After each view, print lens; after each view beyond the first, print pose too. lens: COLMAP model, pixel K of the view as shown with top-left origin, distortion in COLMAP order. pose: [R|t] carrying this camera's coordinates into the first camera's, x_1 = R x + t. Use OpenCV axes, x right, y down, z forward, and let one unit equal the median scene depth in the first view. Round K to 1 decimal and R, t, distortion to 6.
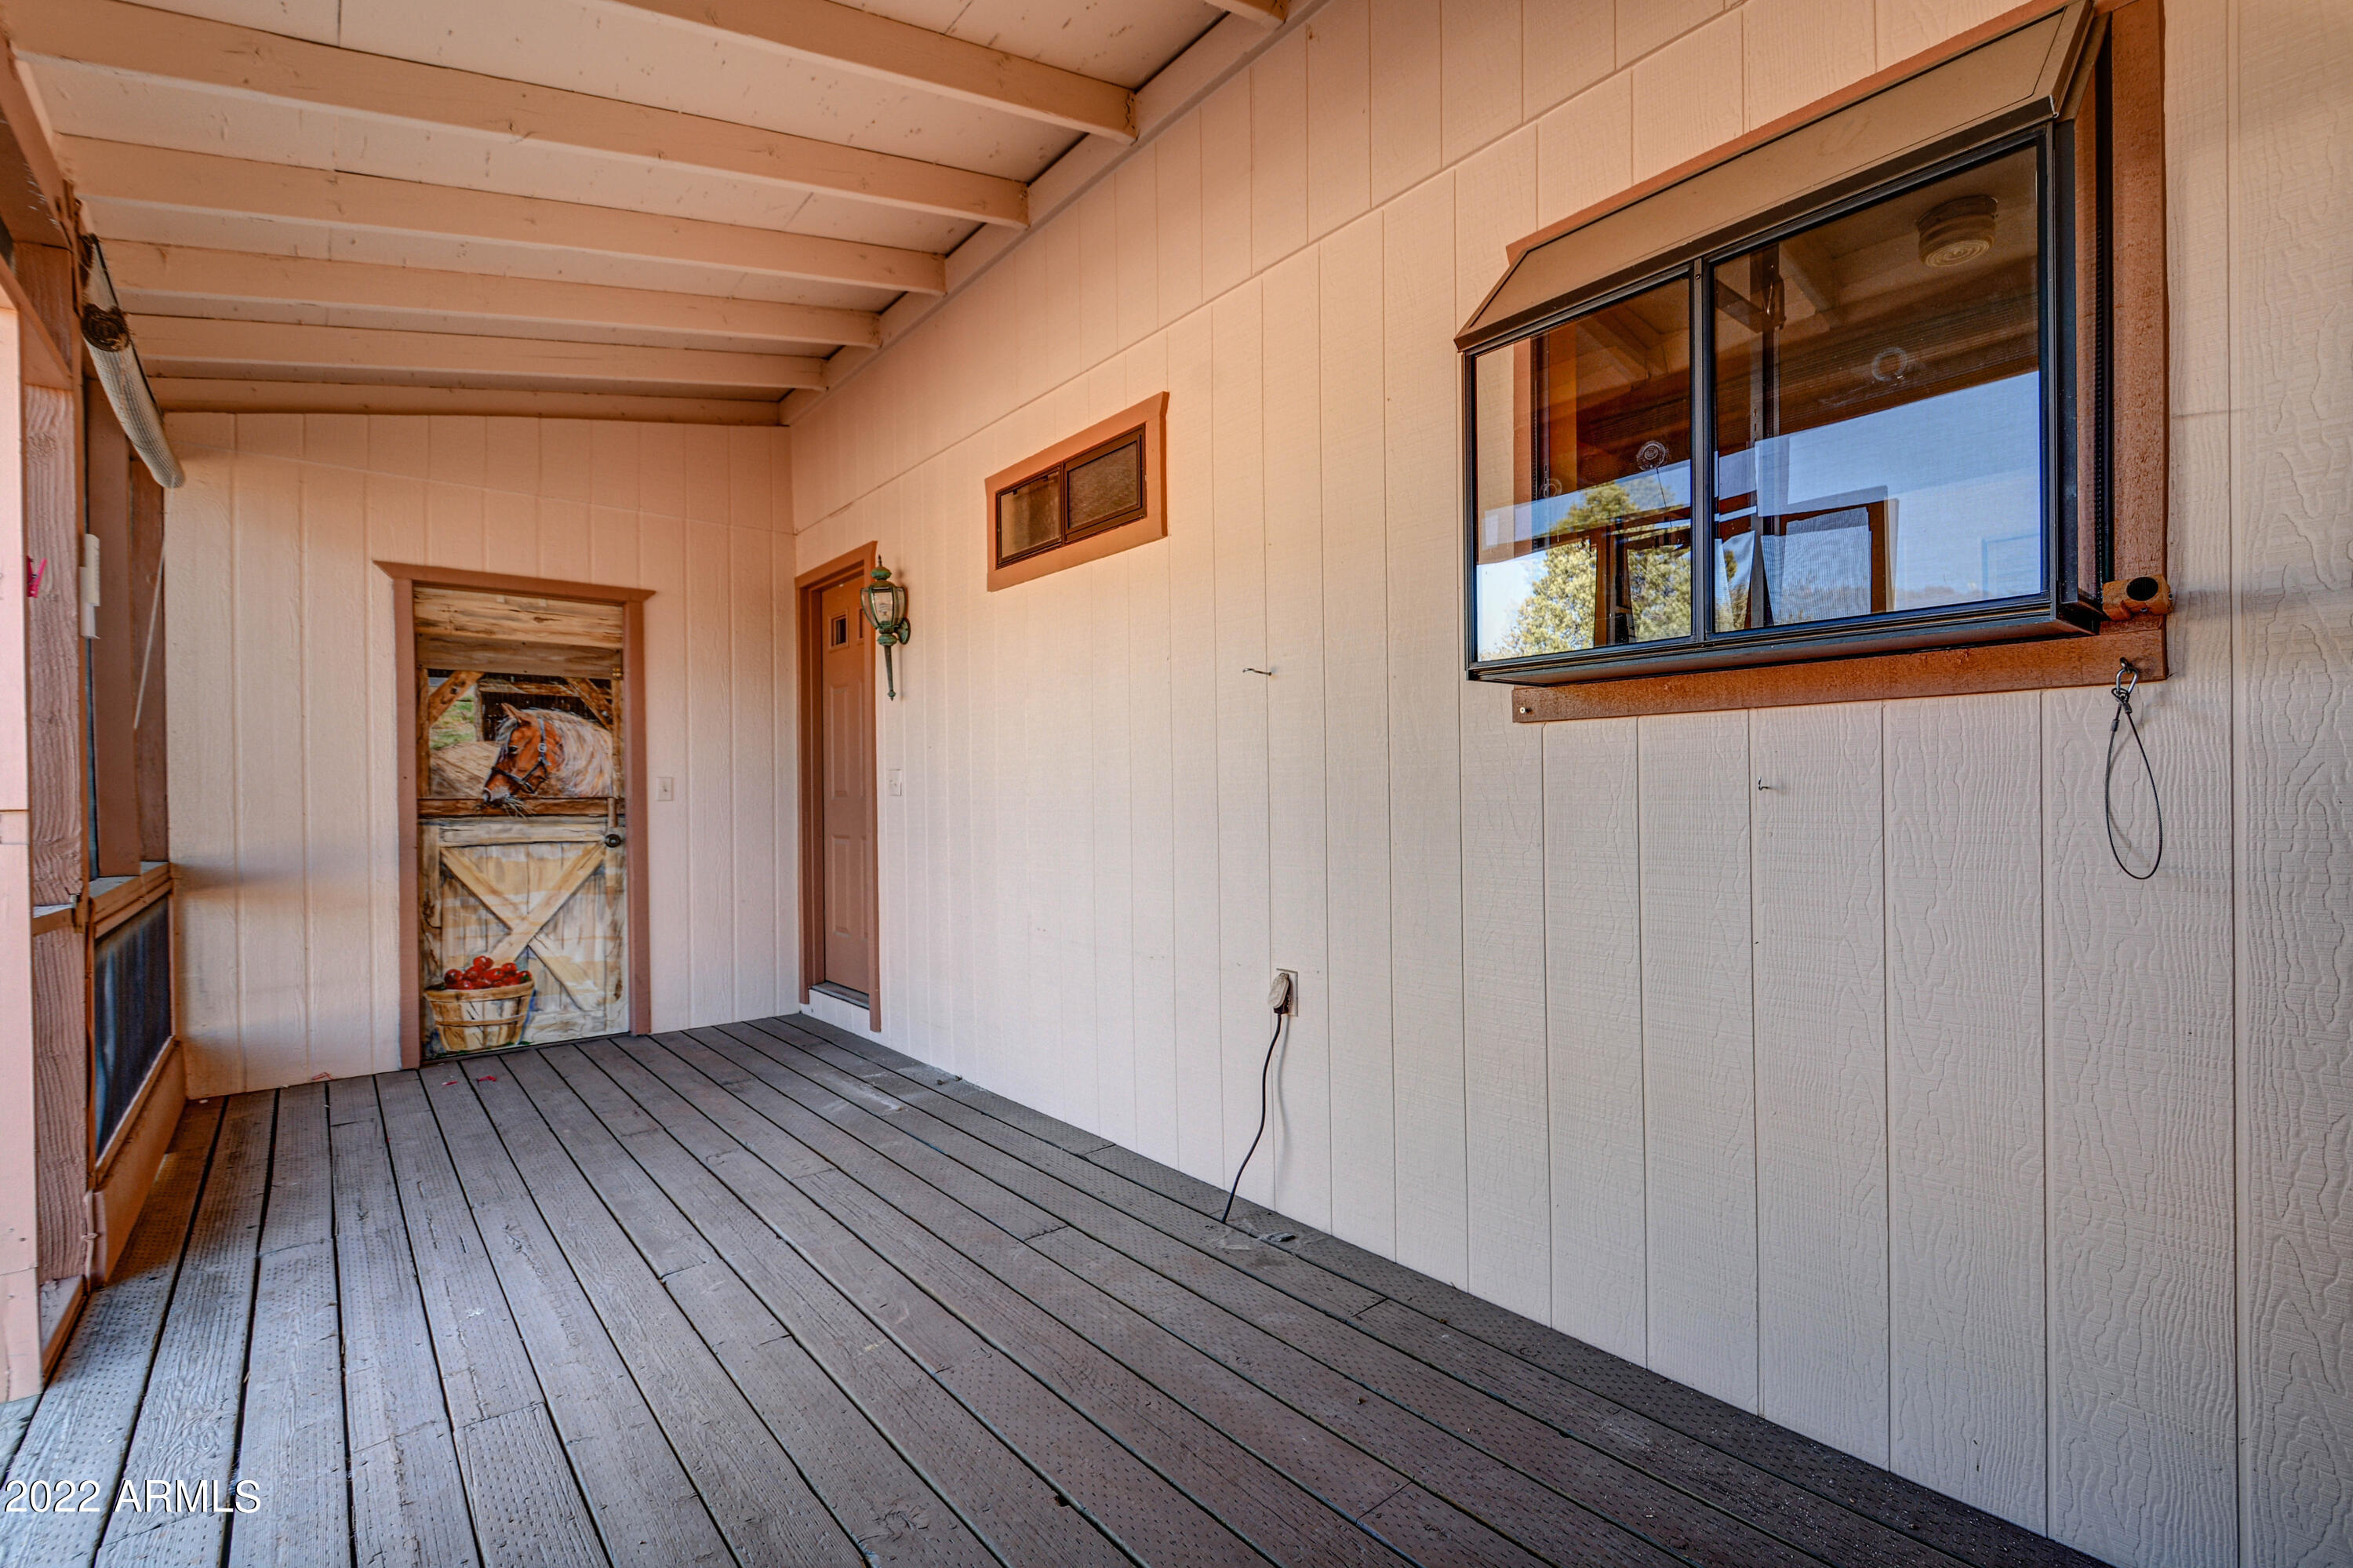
lens RADIAL K [[1009.9, 0, 1176.5], [0, 1009.9, 784.0], [0, 0, 1]] dist [0.001828, -0.008251]
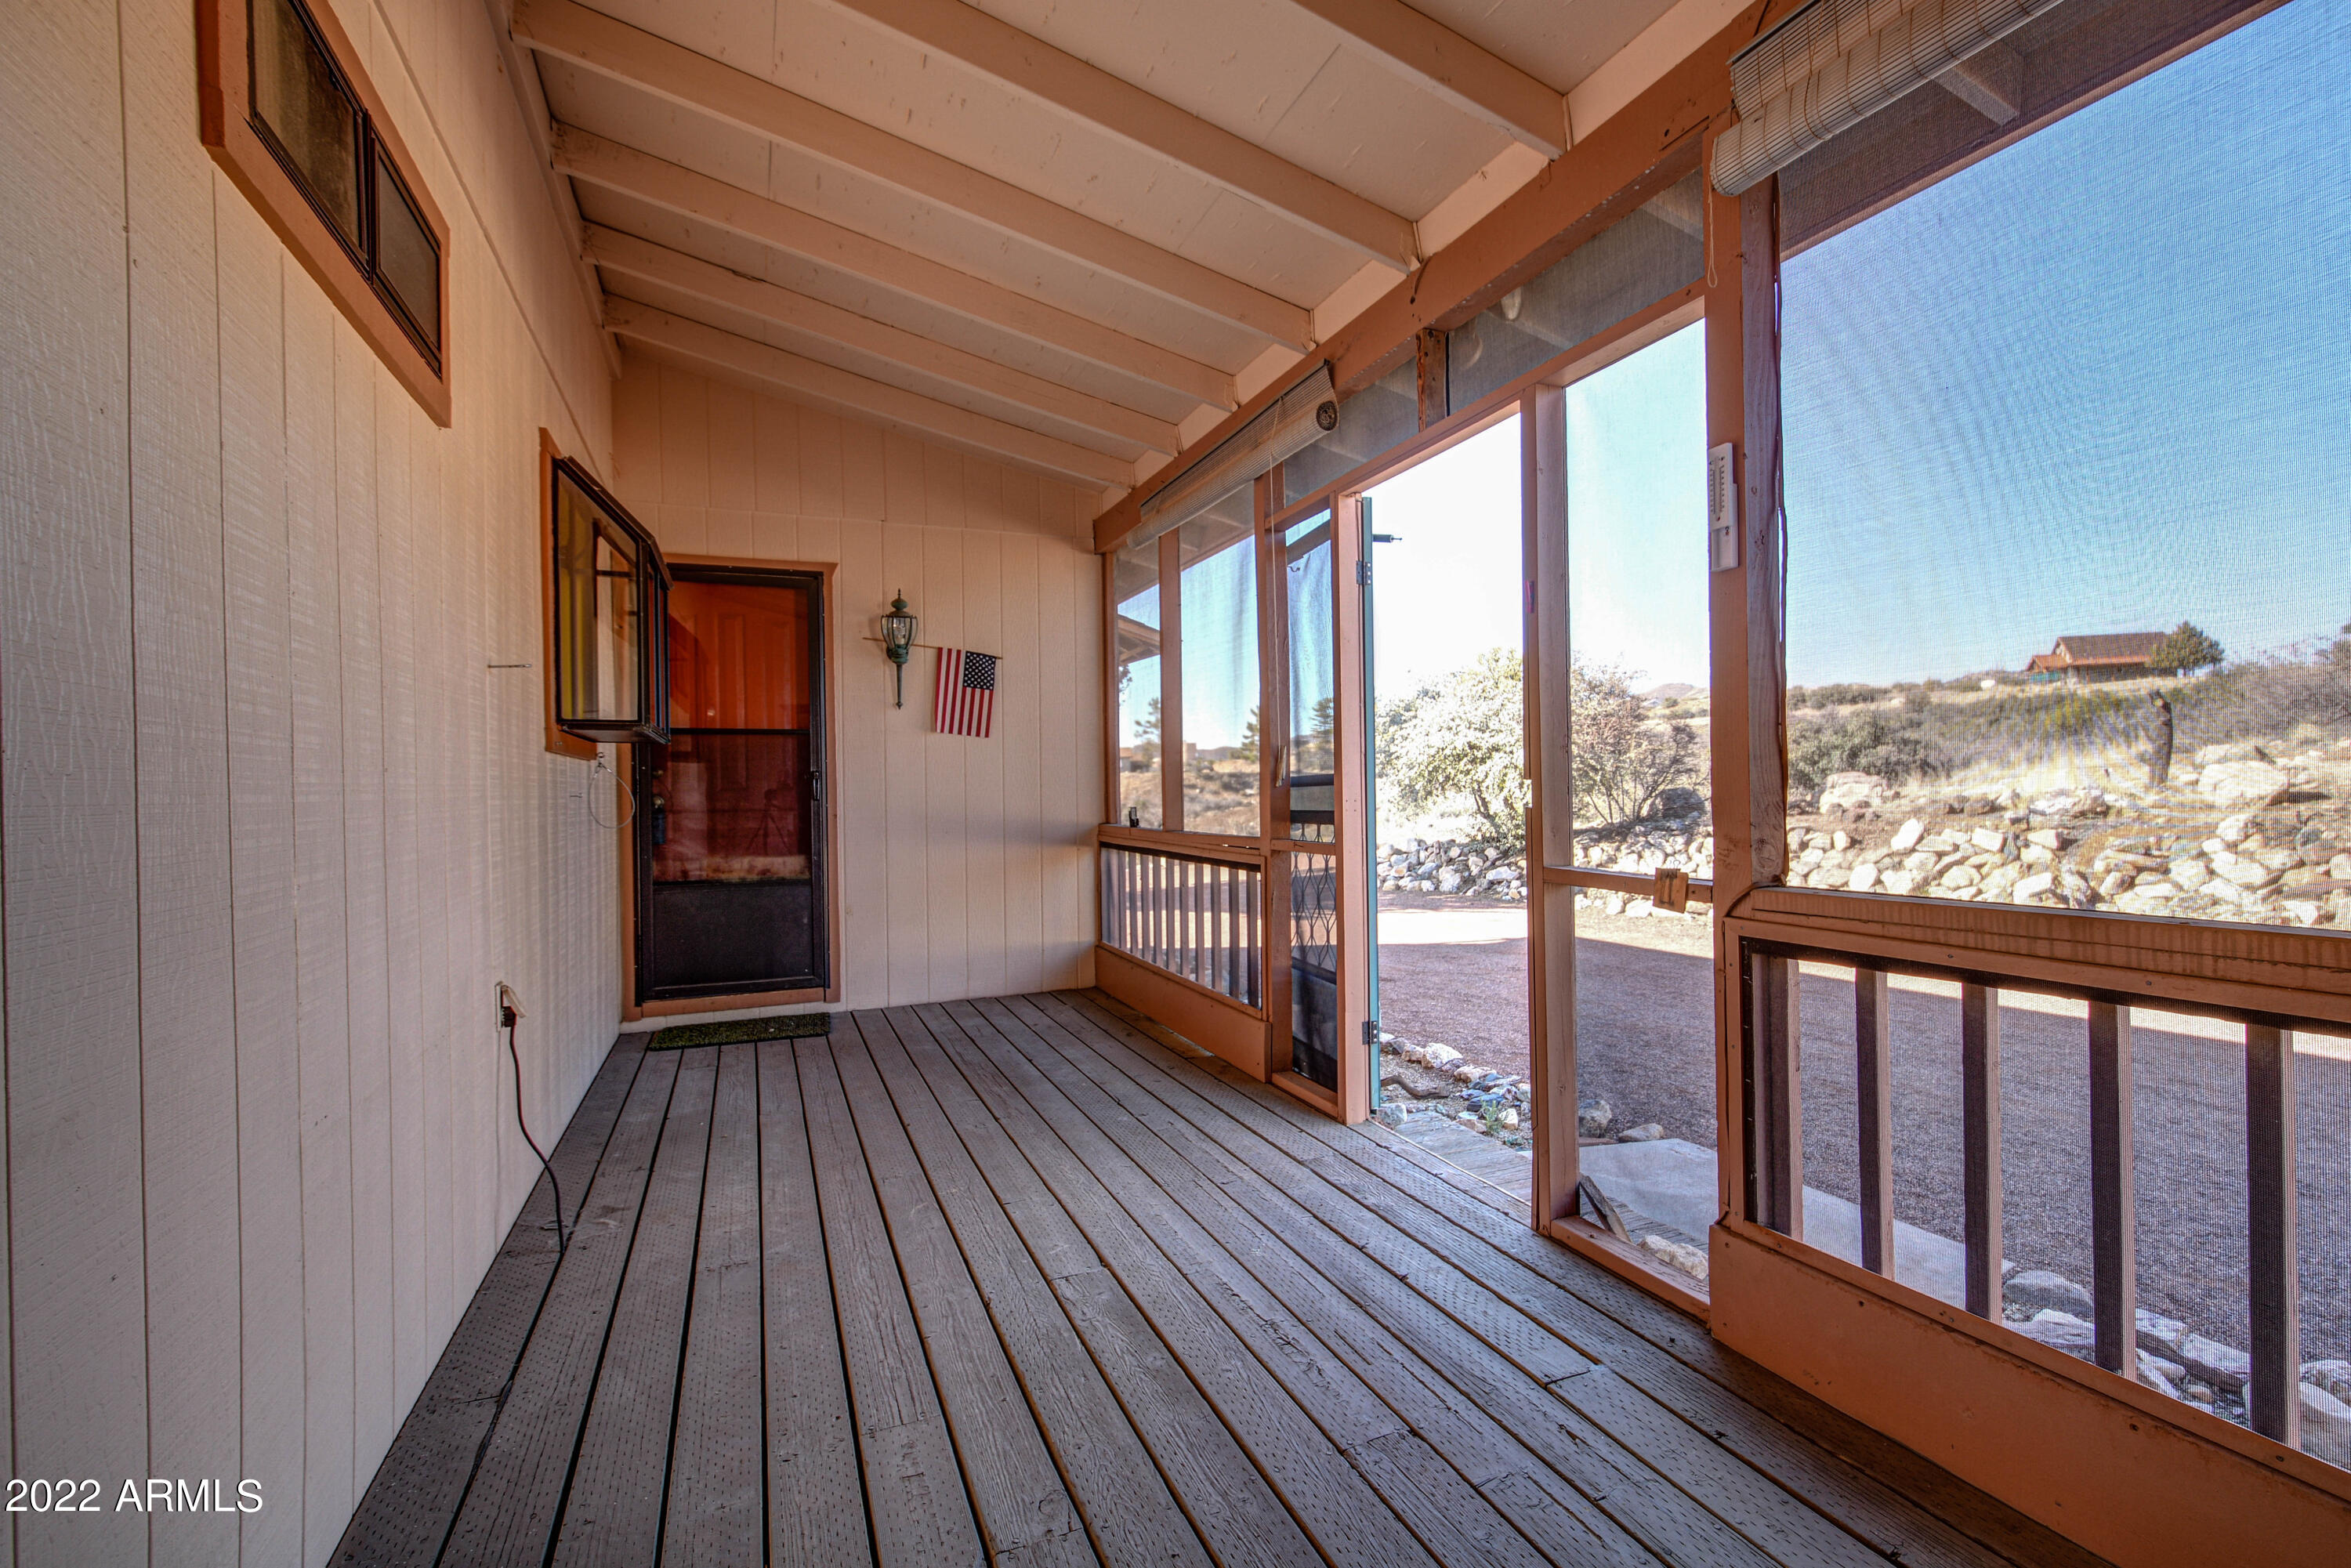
lens RADIAL K [[1009.0, 0, 1175.5], [0, 1009.0, 784.0], [0, 0, 1]] dist [0.001828, -0.008251]
pose [[-0.950655, 0.031320, 0.308665, -0.850592], [0.030691, 0.999505, -0.006894, 0.020918], [-0.308728, 0.002919, -0.951146, 1.819014]]
